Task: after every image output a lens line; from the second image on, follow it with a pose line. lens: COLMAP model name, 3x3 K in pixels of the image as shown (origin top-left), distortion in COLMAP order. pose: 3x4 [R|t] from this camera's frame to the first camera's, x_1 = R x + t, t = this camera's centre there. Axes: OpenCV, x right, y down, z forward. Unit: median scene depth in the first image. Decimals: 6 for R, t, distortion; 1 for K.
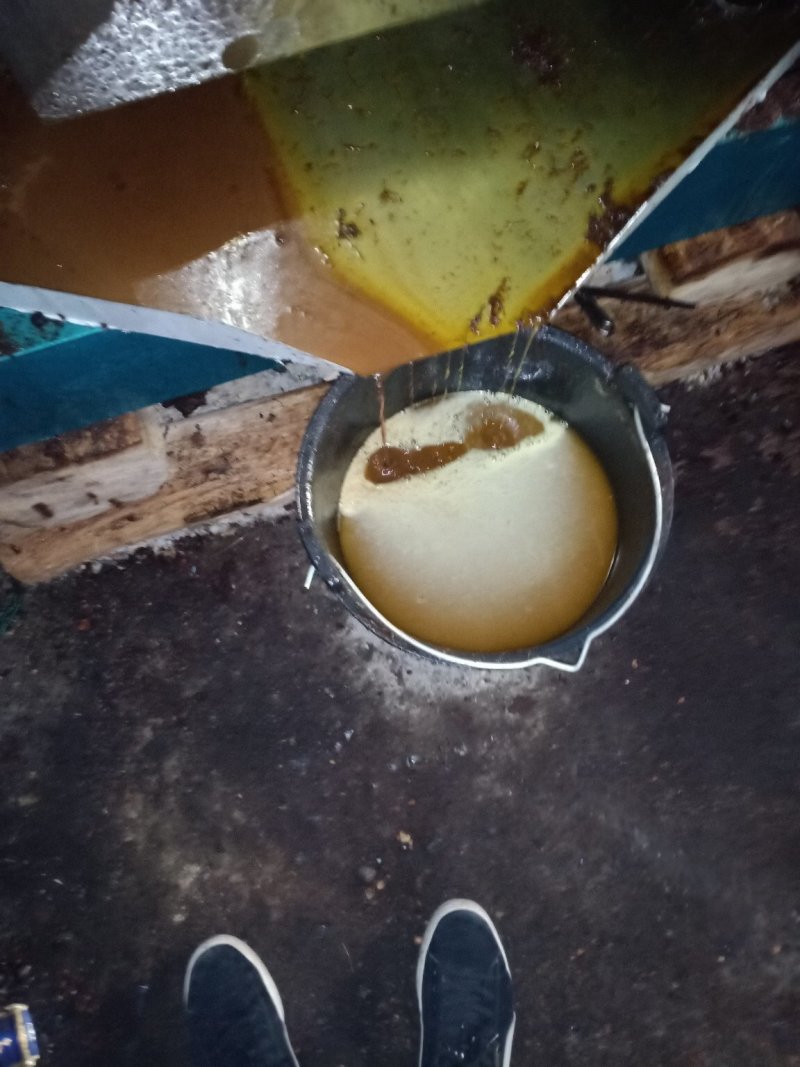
lens RADIAL K [[841.3, 0, 400.0], [0, 841.3, 533.5], [0, 0, 1]] dist [0.090870, -0.173655]
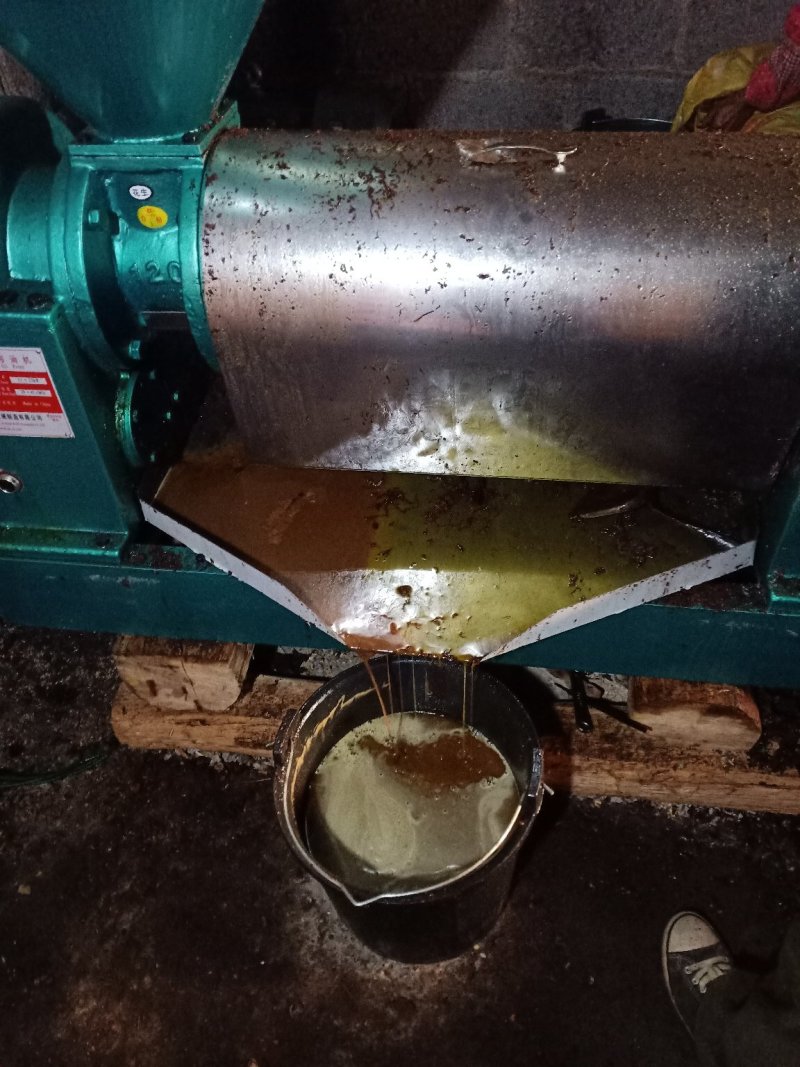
lens RADIAL K [[841.3, 0, 400.0], [0, 841.3, 533.5], [0, 0, 1]] dist [0.090870, -0.173655]
pose [[0.893410, 0.288822, -0.344093, 0.356204], [-0.420990, 0.805598, -0.416869, 0.174631], [0.156800, 0.517294, 0.841321, -0.272728]]
